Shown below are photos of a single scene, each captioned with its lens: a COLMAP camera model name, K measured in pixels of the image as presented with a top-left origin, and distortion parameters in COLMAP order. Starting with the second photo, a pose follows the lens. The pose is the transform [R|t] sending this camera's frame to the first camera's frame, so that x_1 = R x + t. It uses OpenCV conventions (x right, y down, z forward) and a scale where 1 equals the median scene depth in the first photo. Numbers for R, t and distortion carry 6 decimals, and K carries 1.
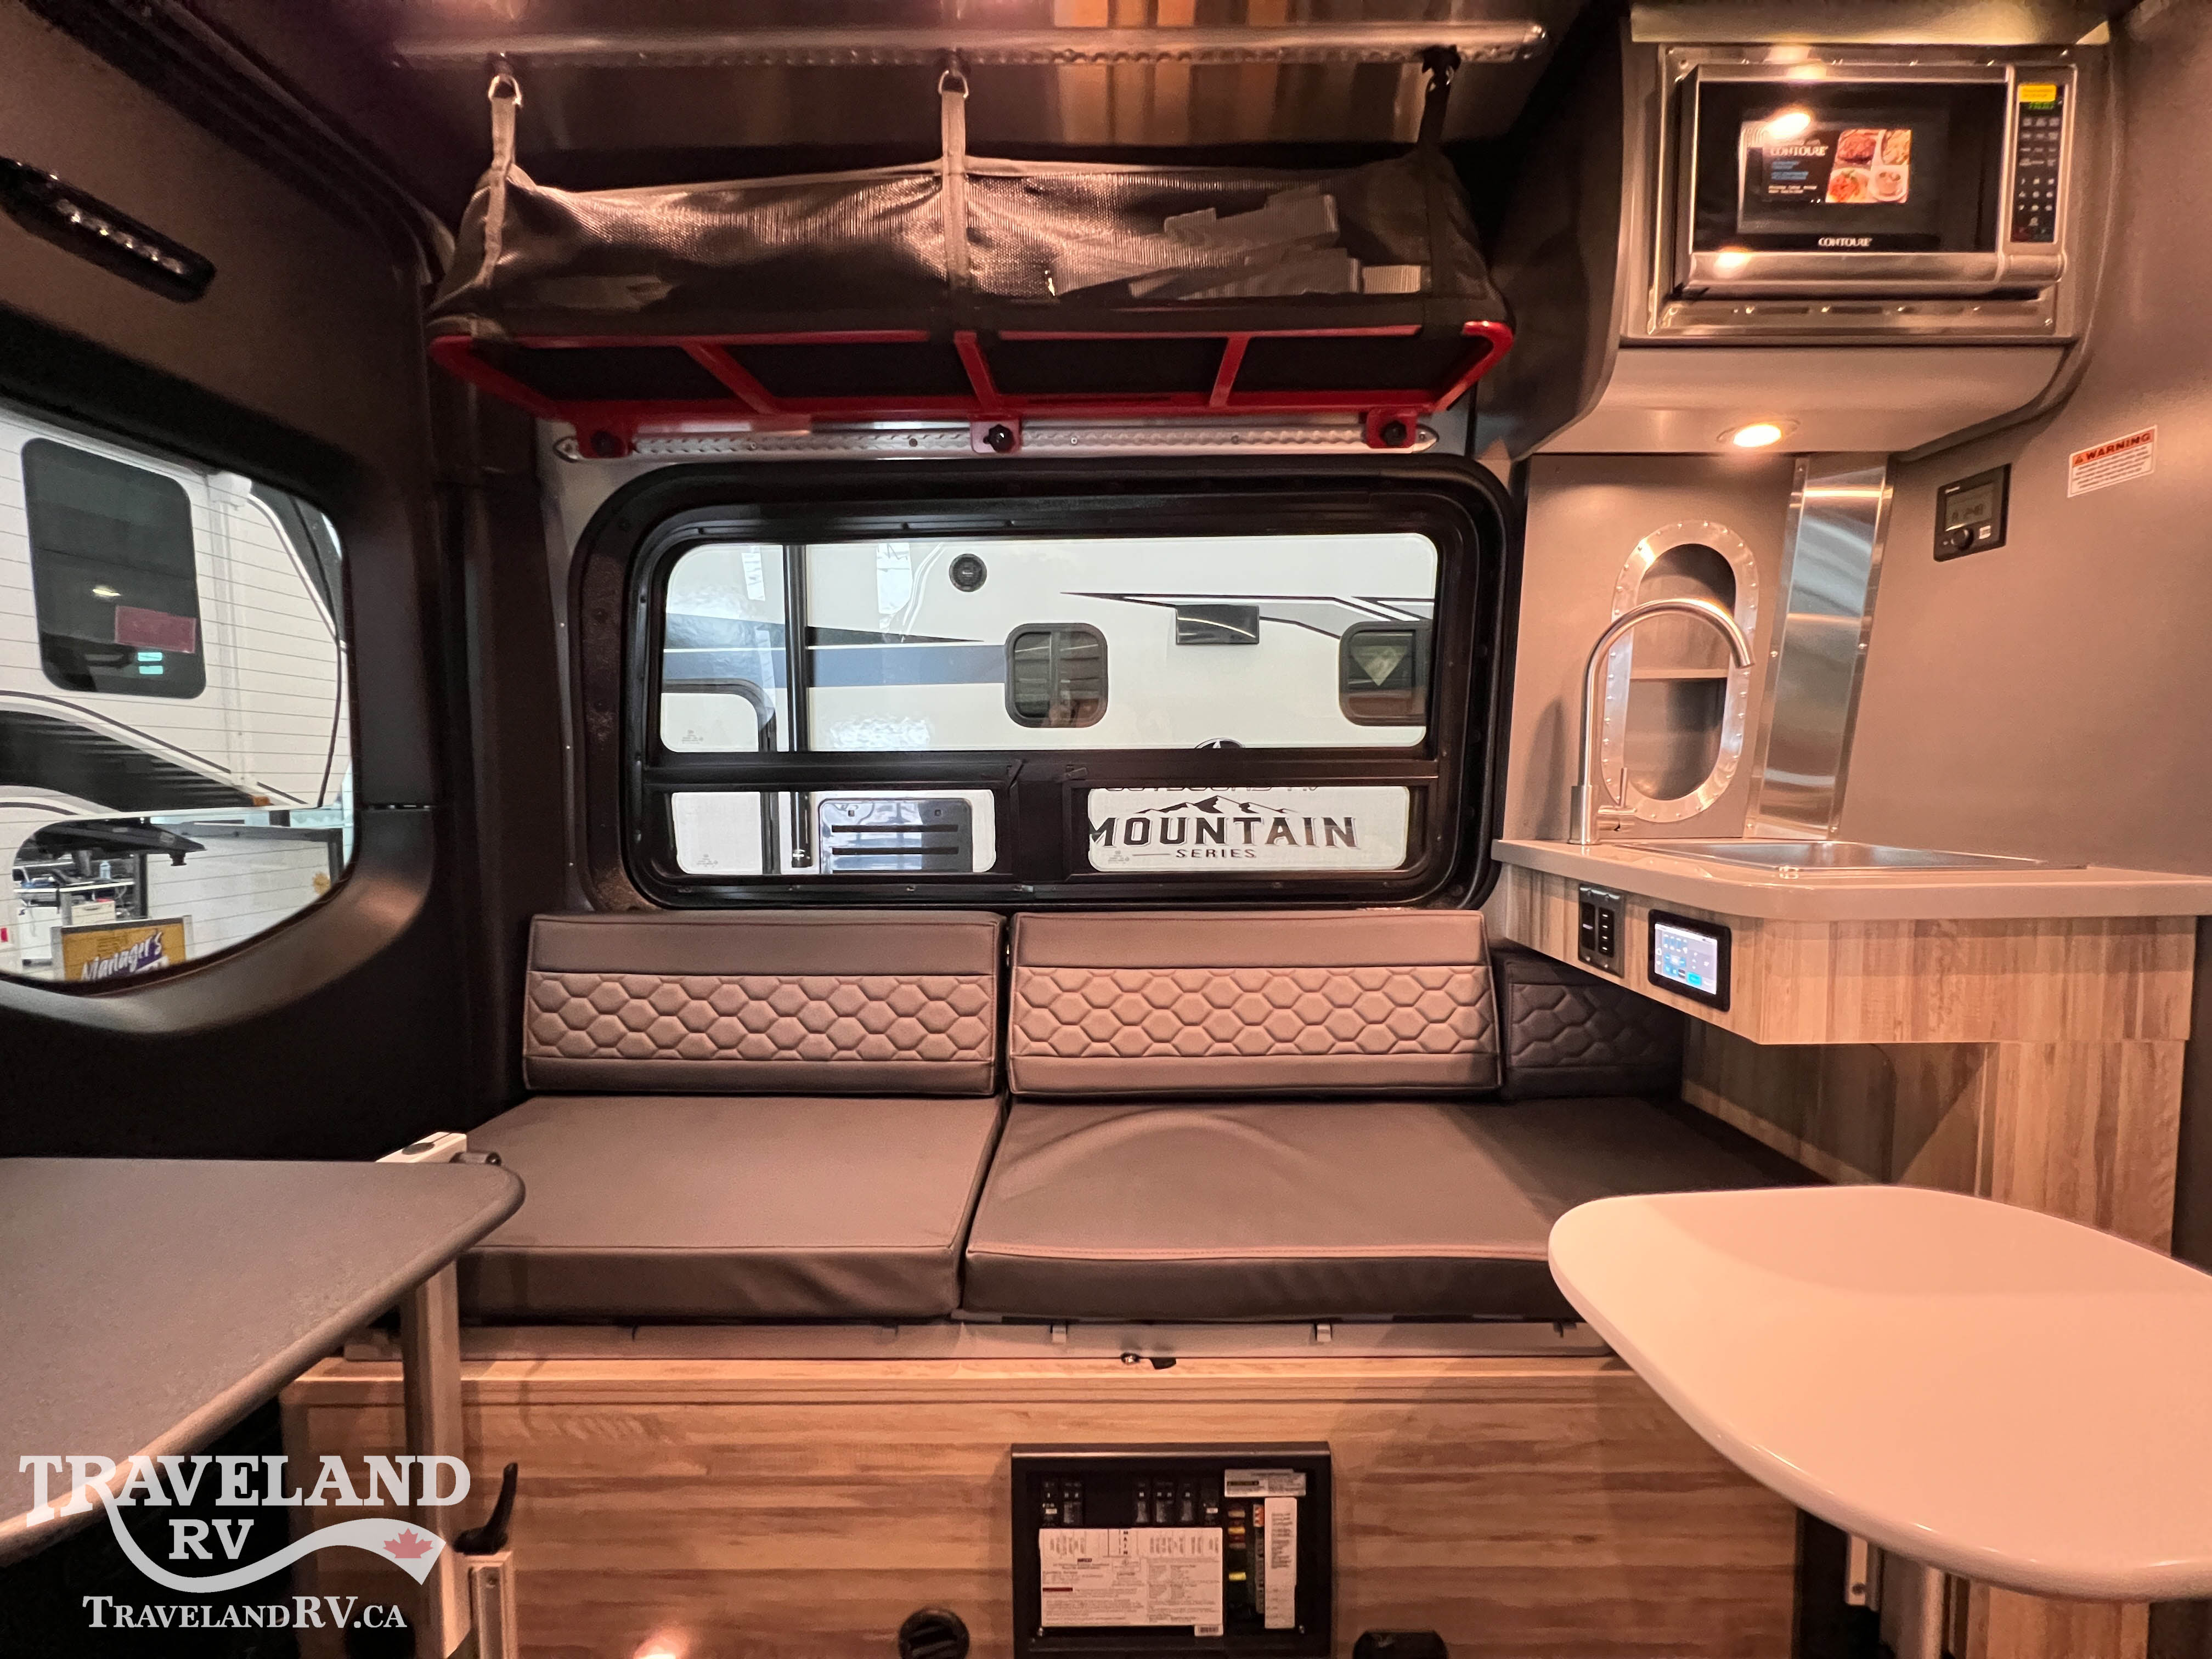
lens RADIAL K [[897.1, 0, 1101.1], [0, 897.1, 832.3], [0, 0, 1]] dist [0.000014, 0.000367]
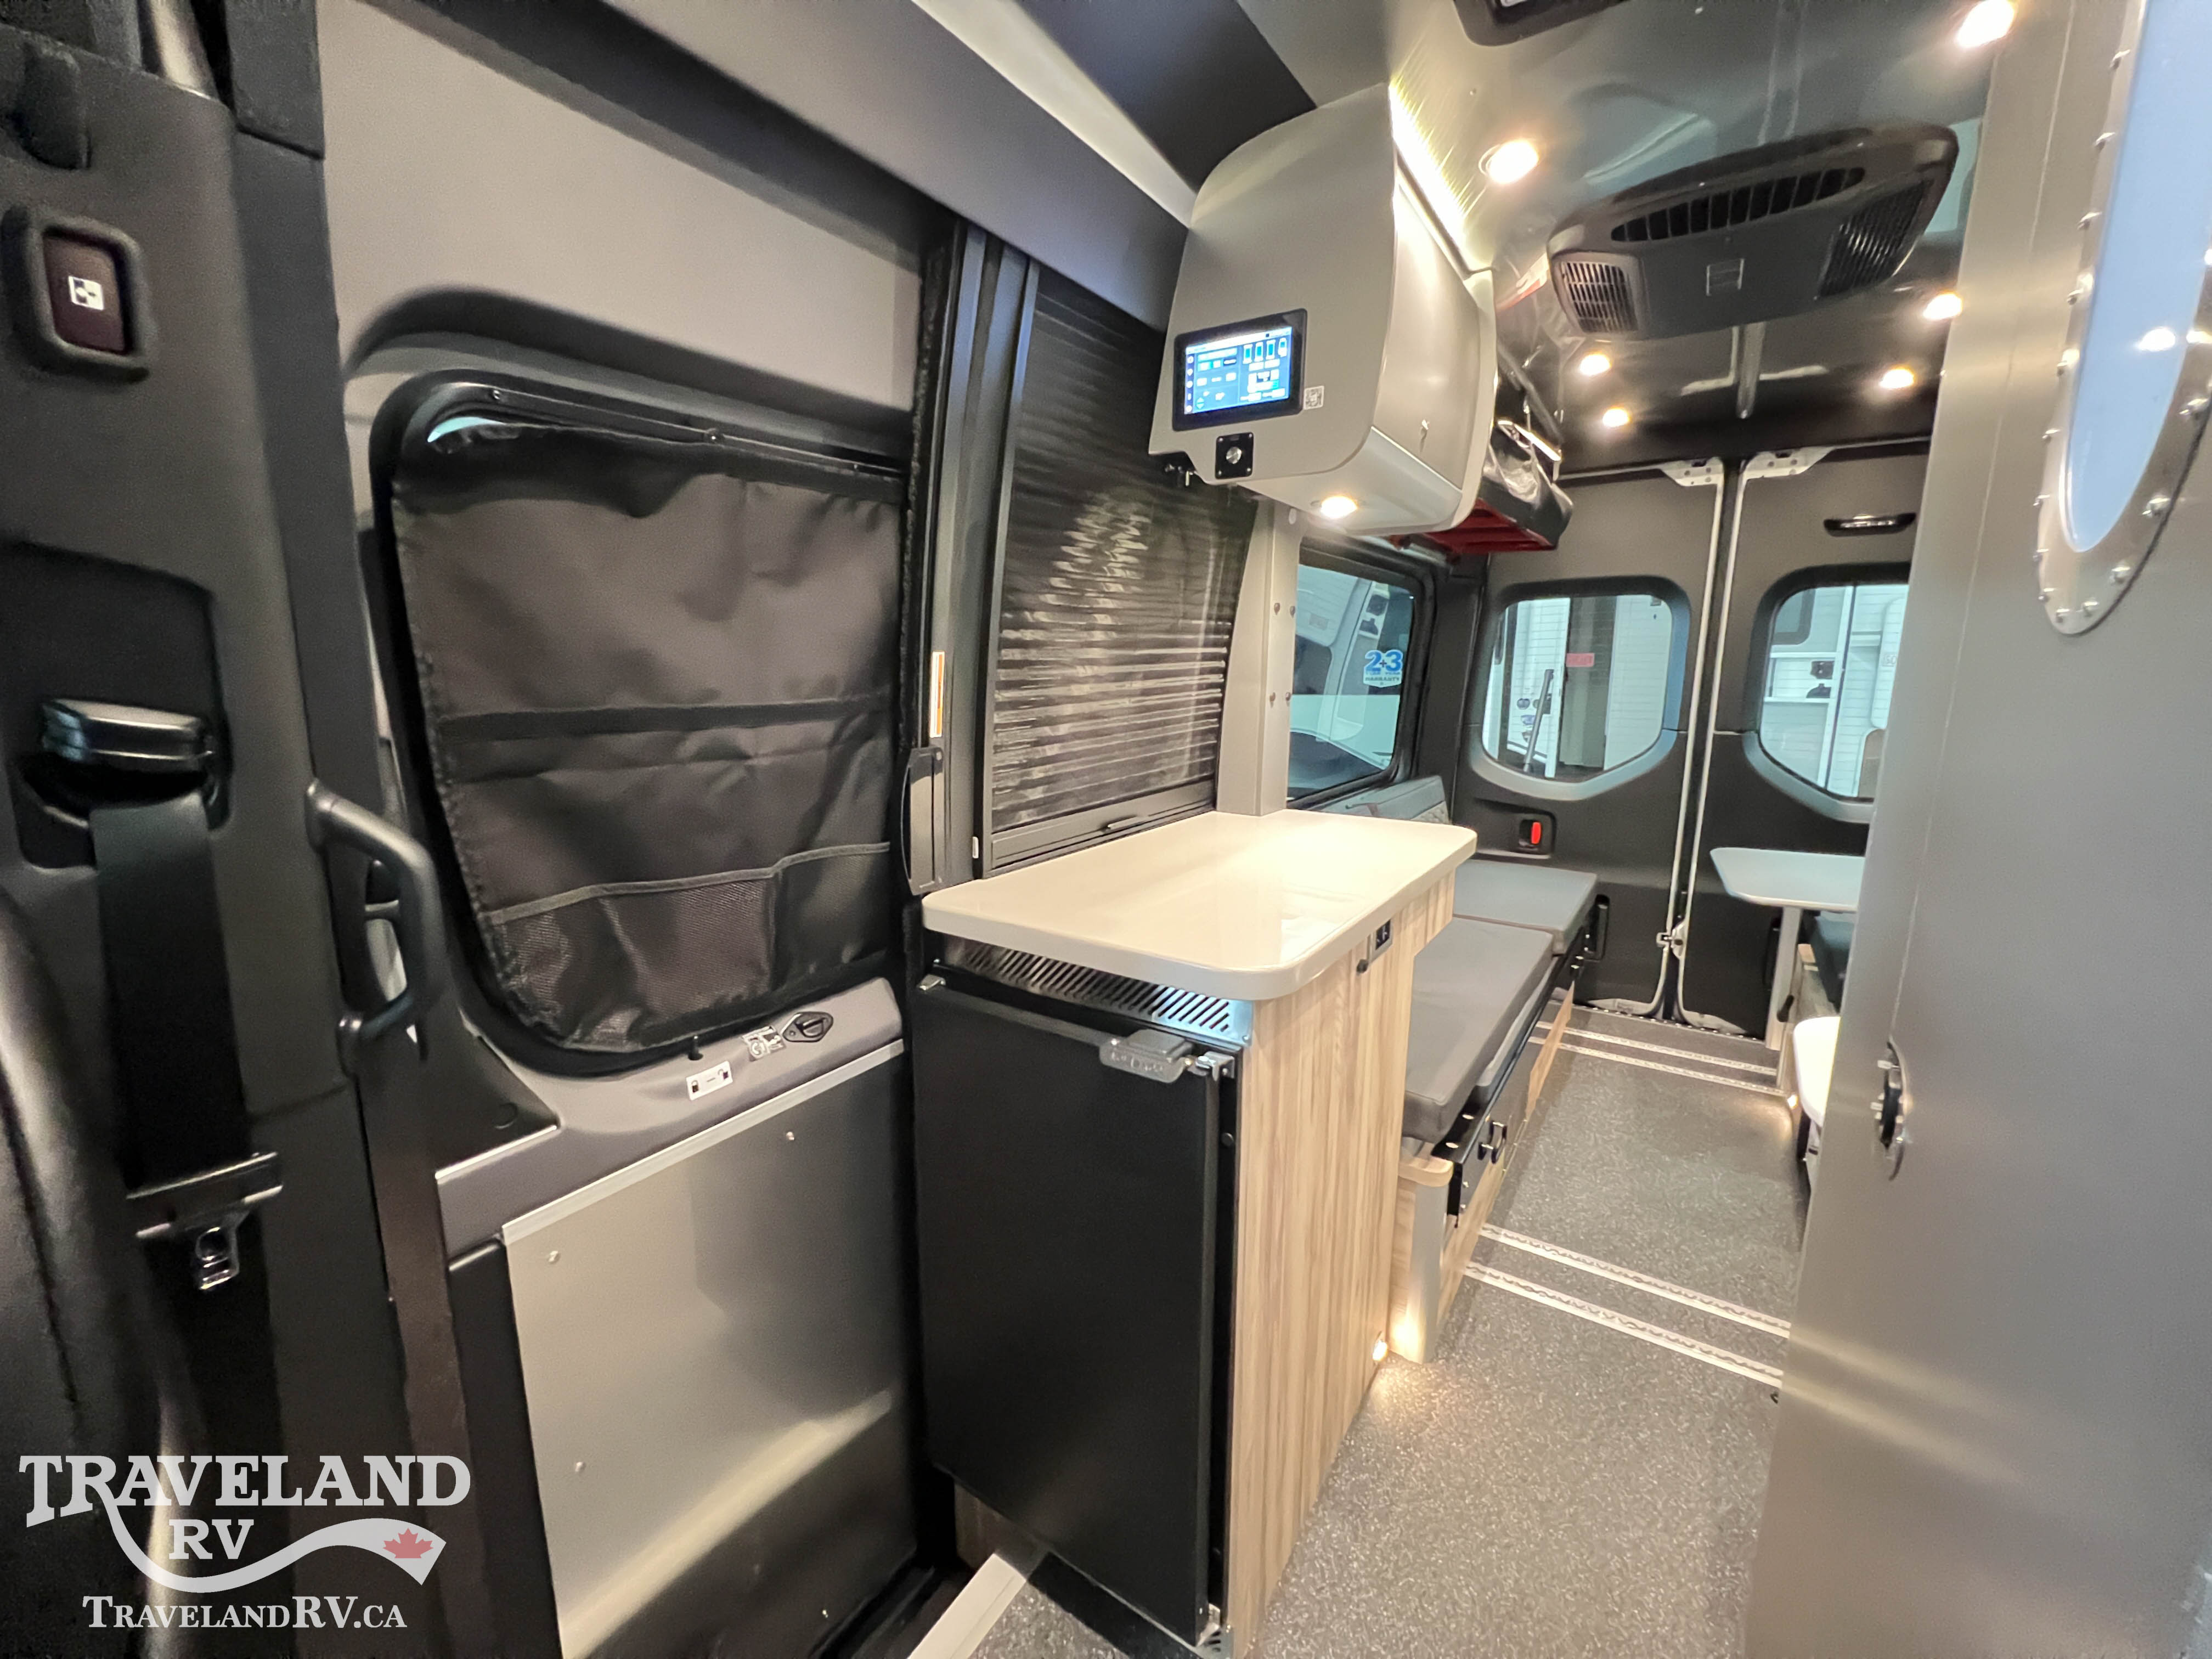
lens RADIAL K [[886.4, 0, 1101.4], [0, 886.4, 826.2], [0, 0, 1]] dist [-0.001583, 0.000287]
pose [[-0.560732, 0.161080, -0.812178, 2.195422], [-0.049248, 0.972669, 0.226911, -0.226619], [0.826531, 0.167234, -0.537474, 0.580786]]
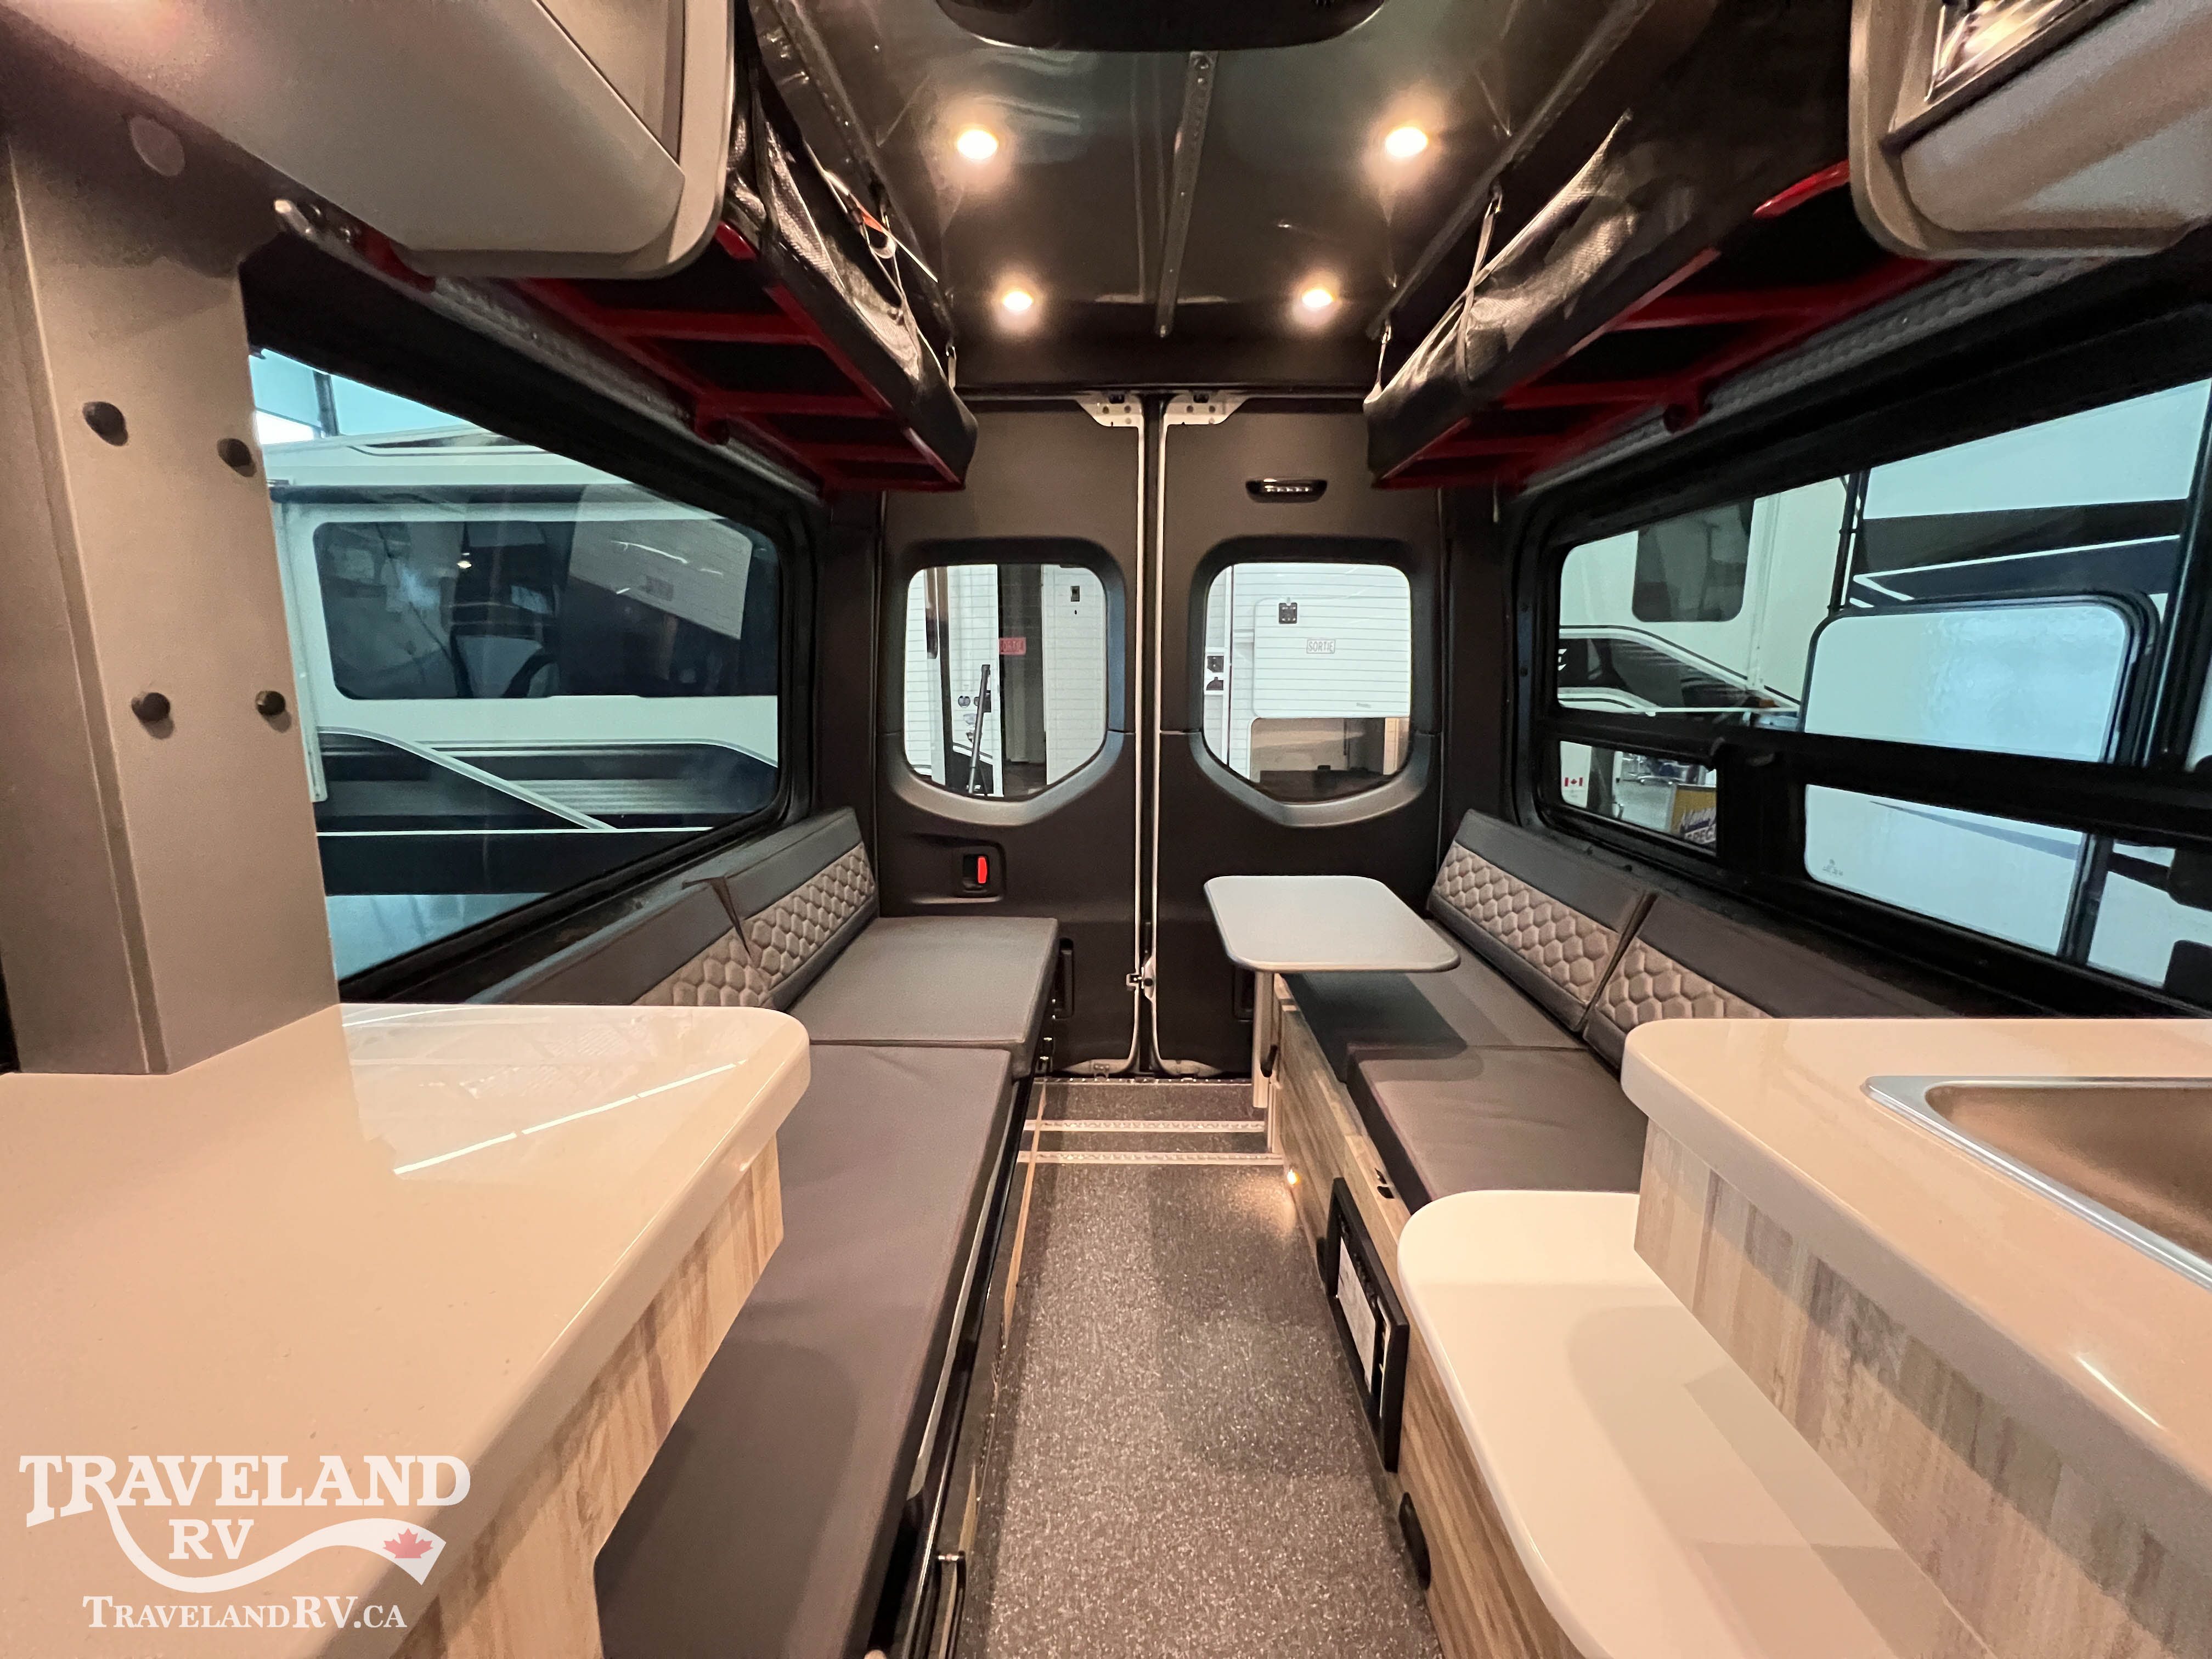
lens RADIAL K [[885.3, 0, 1103.4], [0, 885.3, 826.7], [0, 0, 1]] dist [0.001521, -0.000122]
pose [[-0.010374, 0.192372, -0.981267, 1.203186], [-0.068715, 0.978863, 0.192627, -0.174974], [0.997582, 0.069426, 0.003064, 0.490981]]
